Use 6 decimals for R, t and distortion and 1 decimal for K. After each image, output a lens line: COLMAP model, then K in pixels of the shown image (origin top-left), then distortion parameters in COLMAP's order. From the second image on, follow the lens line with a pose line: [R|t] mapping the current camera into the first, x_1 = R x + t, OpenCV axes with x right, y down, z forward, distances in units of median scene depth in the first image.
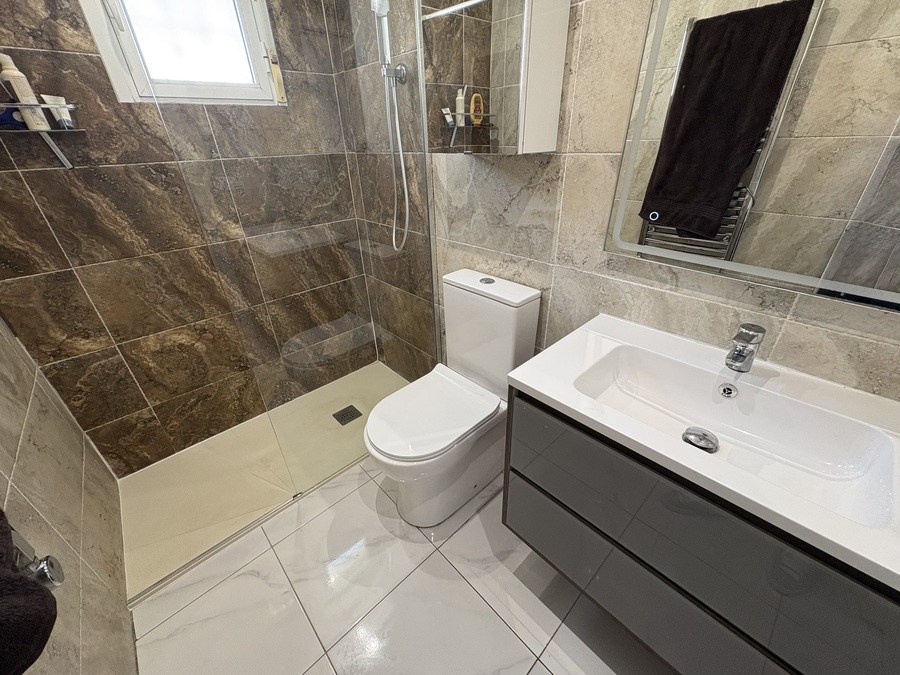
lens RADIAL K [[357.5, 0, 451.9], [0, 357.5, 338.3], [0, 0, 1]] dist [-0.000979, -0.000687]
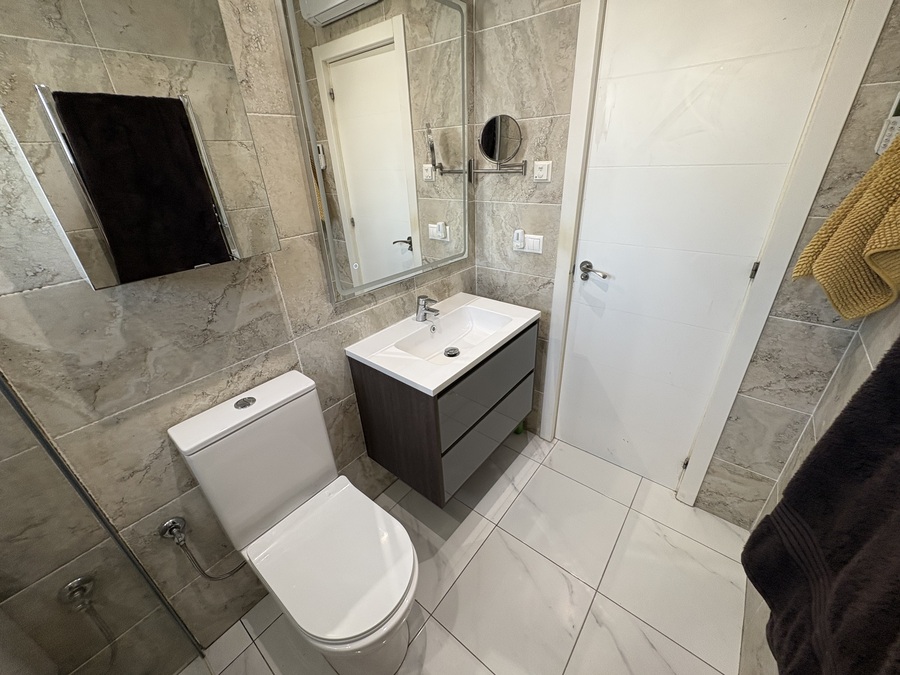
lens RADIAL K [[357.5, 0, 452.5], [0, 357.5, 337.8], [0, 0, 1]] dist [-0.000979, -0.000687]
pose [[-0.135570, -0.419946, 0.897366, -0.686156], [0.523742, 0.738458, 0.424705, -0.402867], [-0.841020, 0.527566, 0.119830, 0.484944]]
